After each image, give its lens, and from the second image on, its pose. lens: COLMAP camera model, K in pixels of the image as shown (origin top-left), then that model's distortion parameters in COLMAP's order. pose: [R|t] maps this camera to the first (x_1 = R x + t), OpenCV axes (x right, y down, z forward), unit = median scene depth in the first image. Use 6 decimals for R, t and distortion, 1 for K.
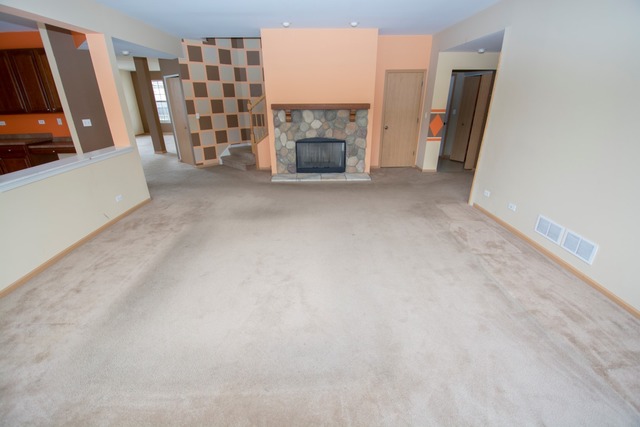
lens RADIAL K [[279.9, 0, 320.0], [0, 279.9, 213.5], [0, 0, 1]] dist [-0.001534, -0.000404]
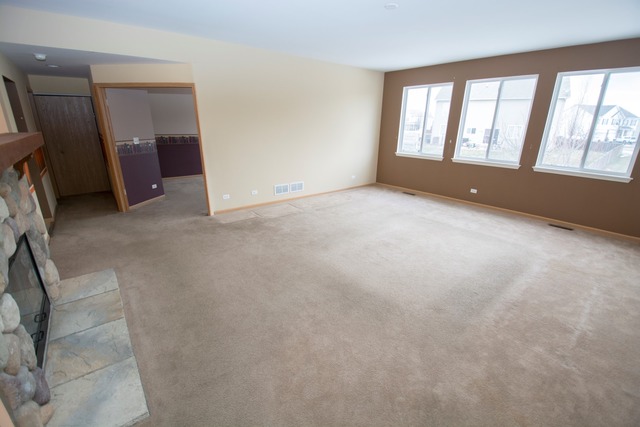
lens RADIAL K [[279.9, 0, 320.0], [0, 279.9, 213.5], [0, 0, 1]] dist [-0.001534, -0.000404]
pose [[-0.596117, -0.256521, 0.760817, -0.546676], [0.296183, 0.810499, 0.505338, -0.457970], [-0.746271, 0.526582, -0.407175, 1.095320]]
